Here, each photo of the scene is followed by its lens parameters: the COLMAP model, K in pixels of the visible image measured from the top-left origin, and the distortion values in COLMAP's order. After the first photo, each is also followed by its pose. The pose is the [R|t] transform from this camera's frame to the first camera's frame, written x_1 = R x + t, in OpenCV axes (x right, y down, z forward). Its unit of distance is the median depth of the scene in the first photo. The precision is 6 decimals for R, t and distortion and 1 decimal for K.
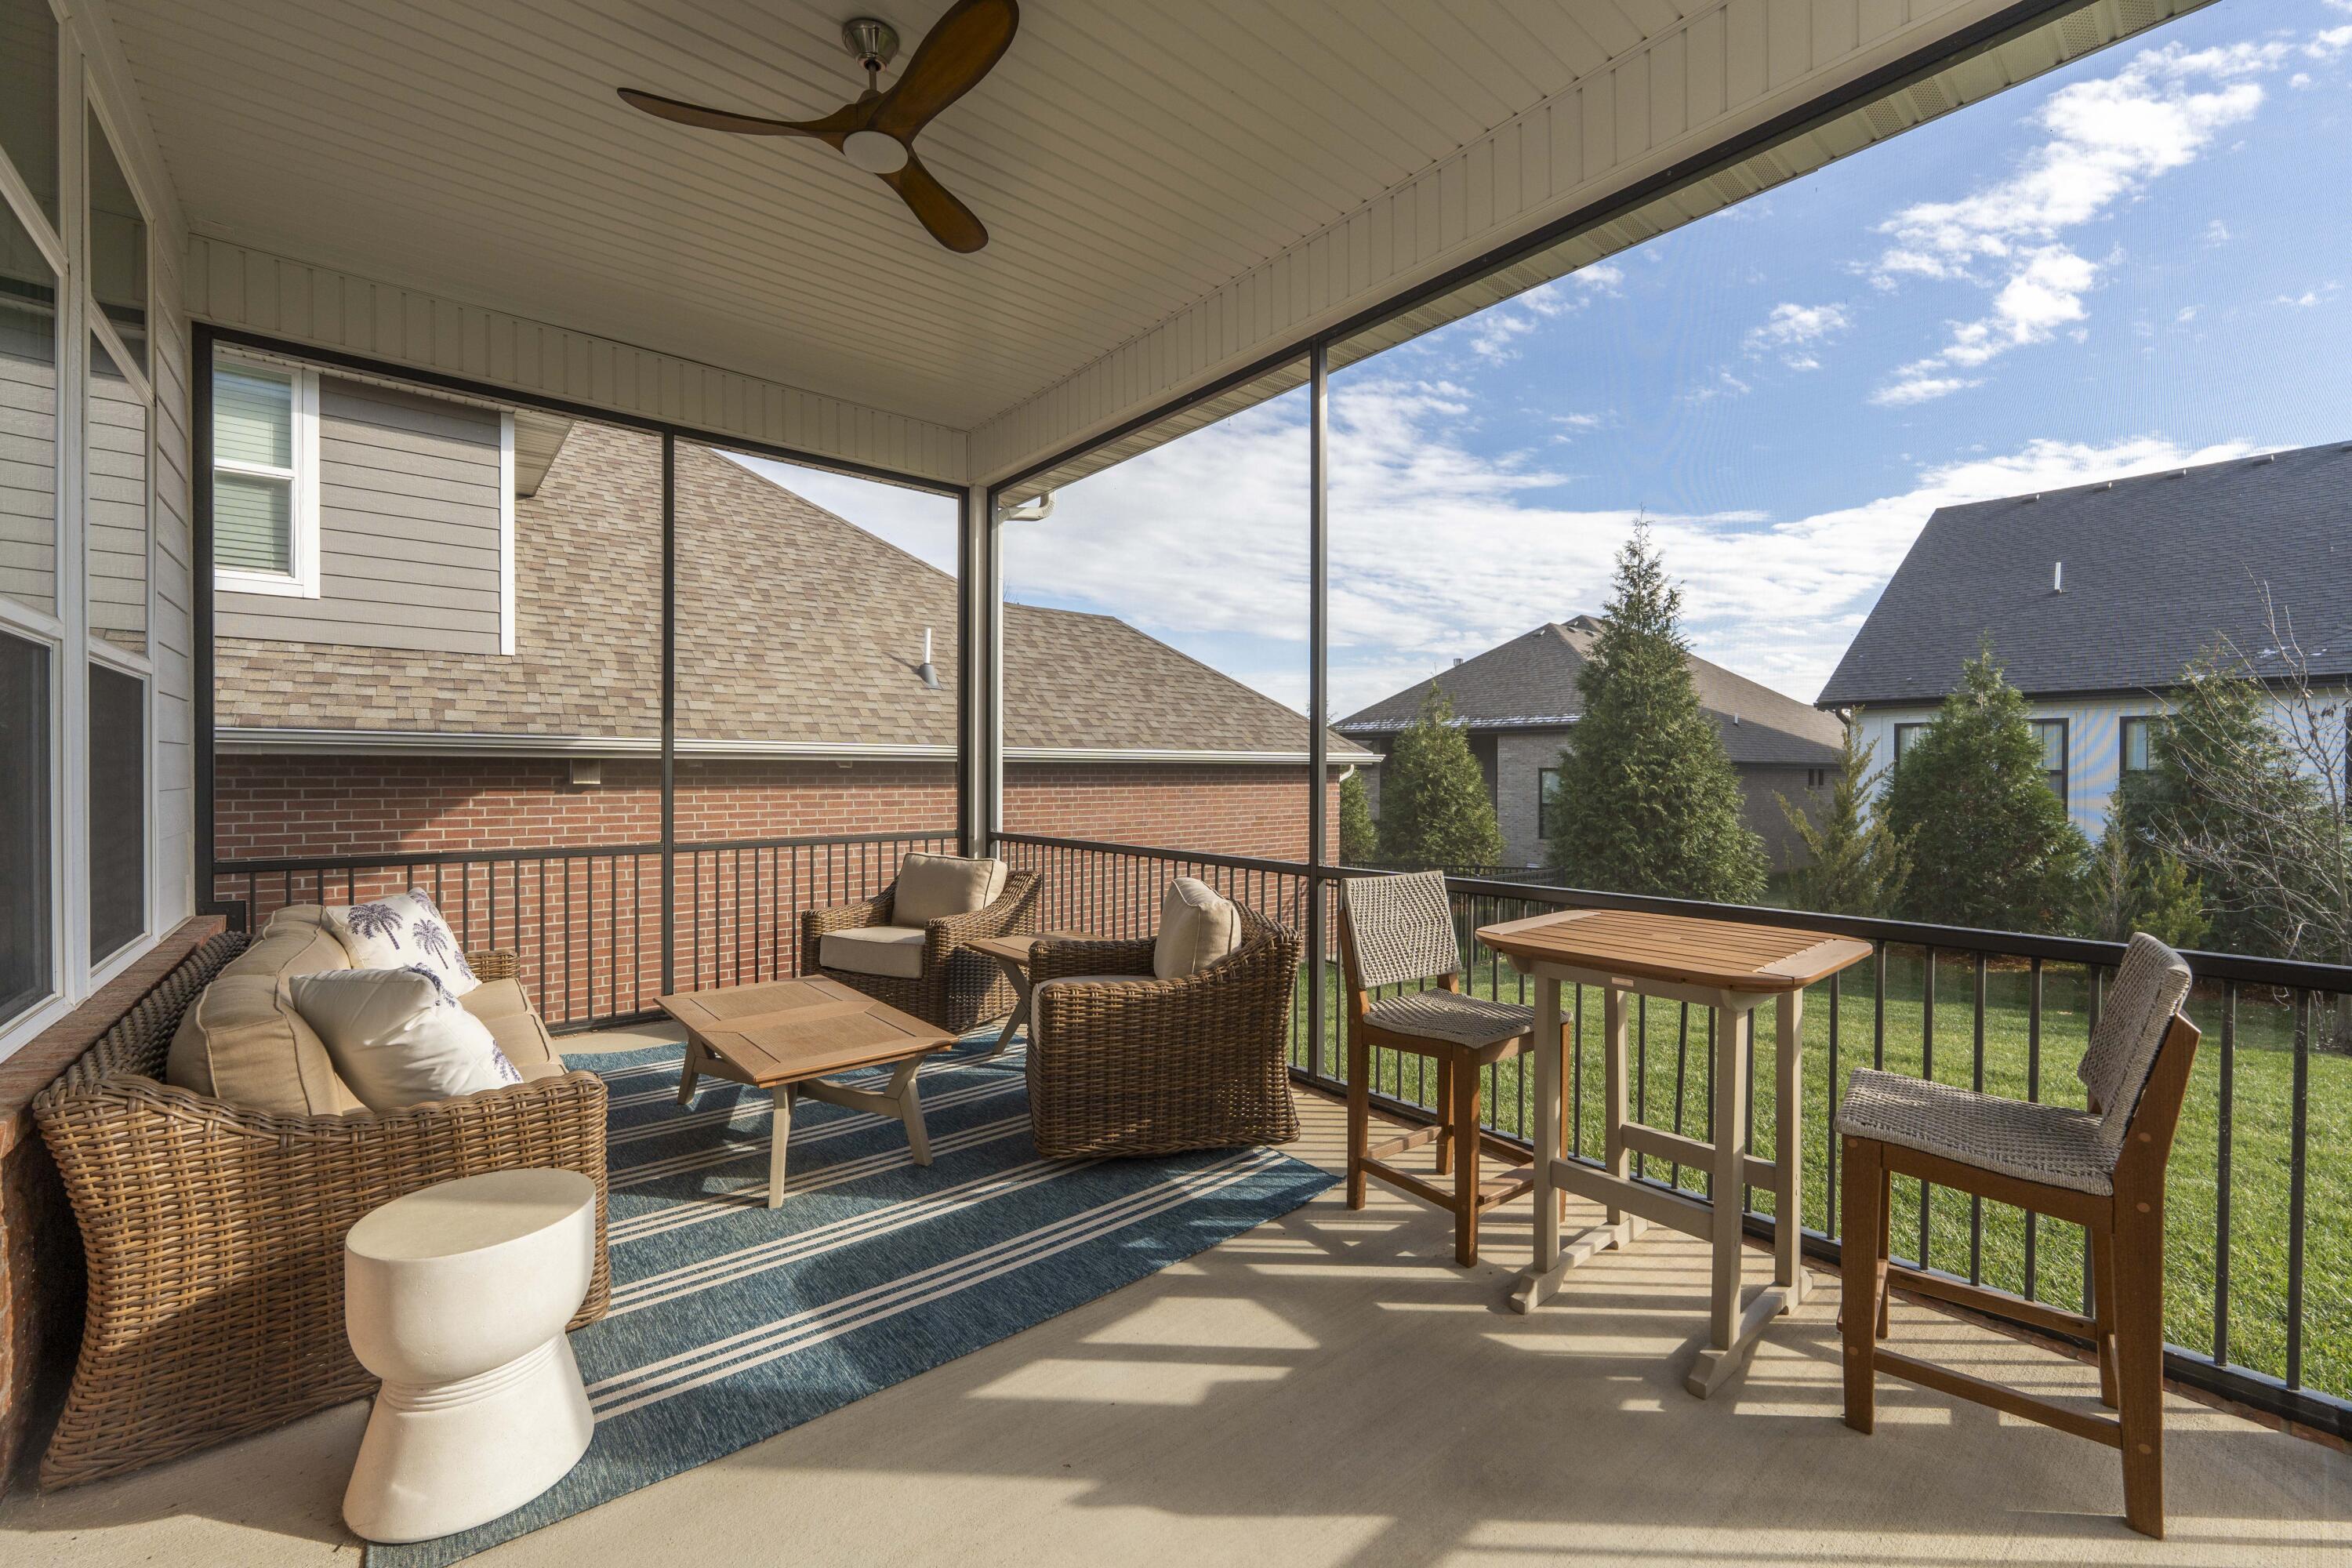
lens RADIAL K [[949.7, 0, 1171.5], [0, 949.7, 779.5], [0, 0, 1]] dist [-0.001899, 0.000064]
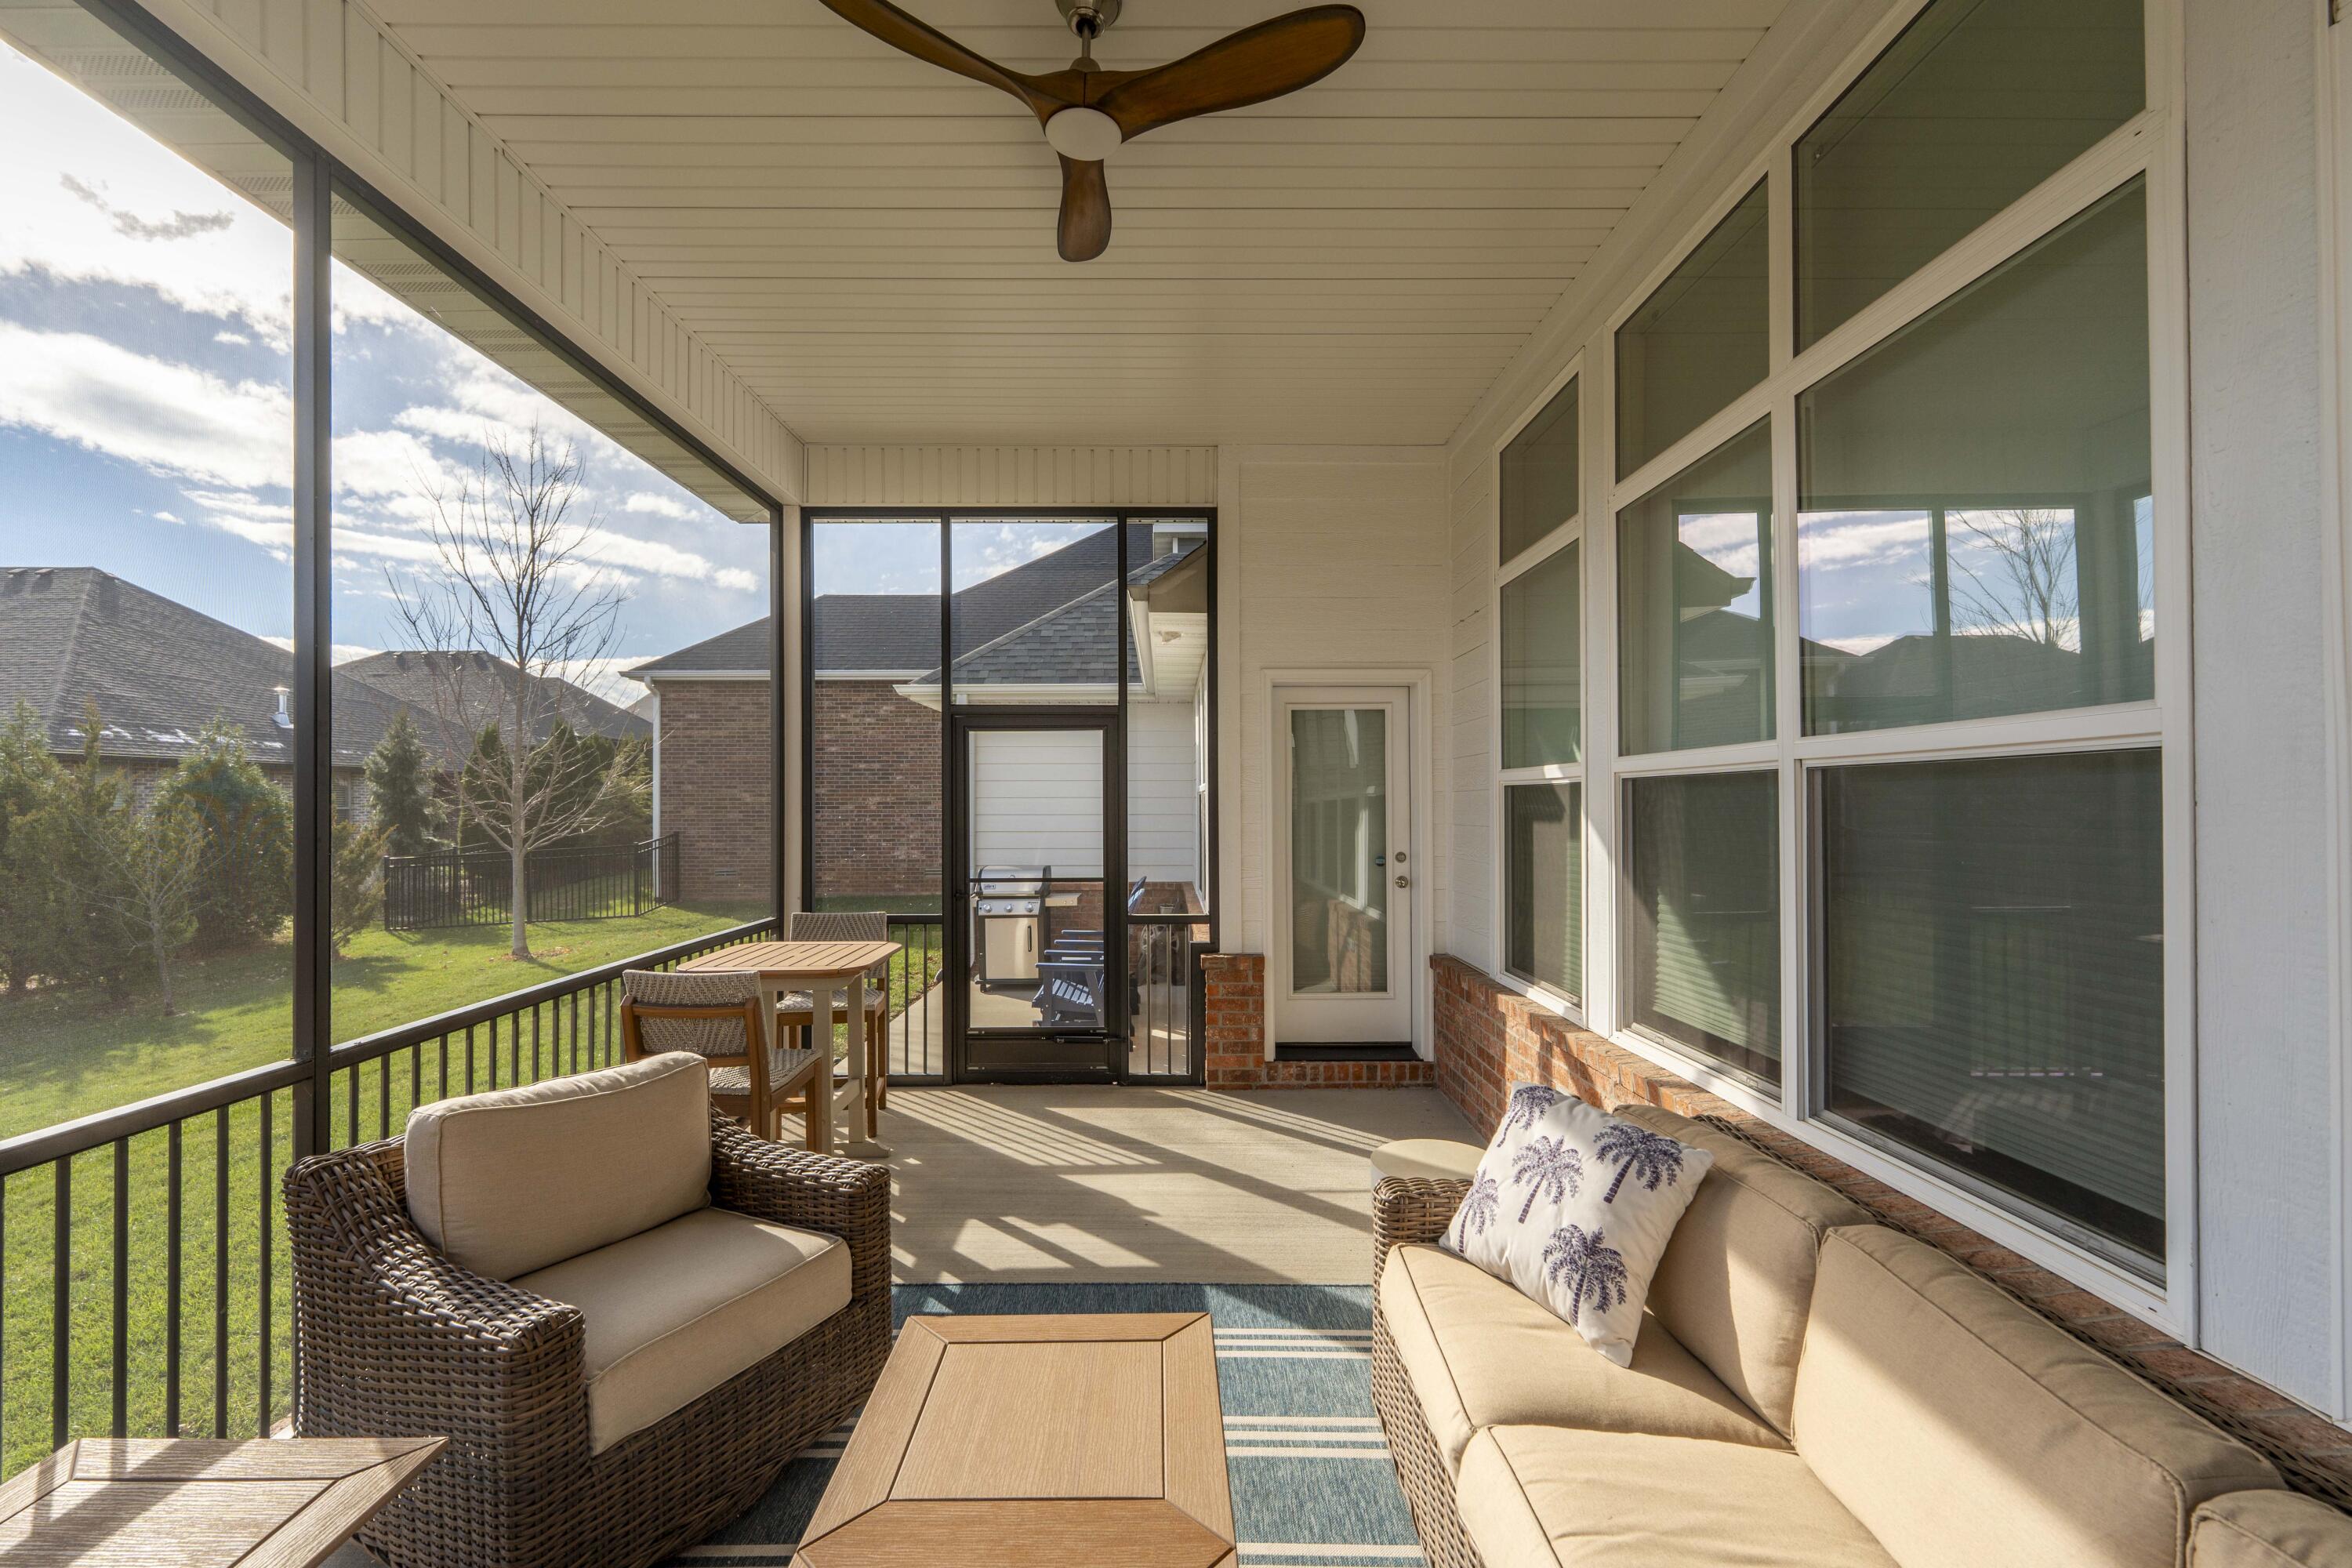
lens RADIAL K [[949.7, 0, 1171.5], [0, 949.7, 779.5], [0, 0, 1]] dist [-0.001899, 0.000064]
pose [[-0.772850, 0.013797, 0.634439, -1.145305], [0.006544, 0.999884, -0.013773, -0.124498], [-0.634555, -0.006493, -0.772850, 2.042504]]
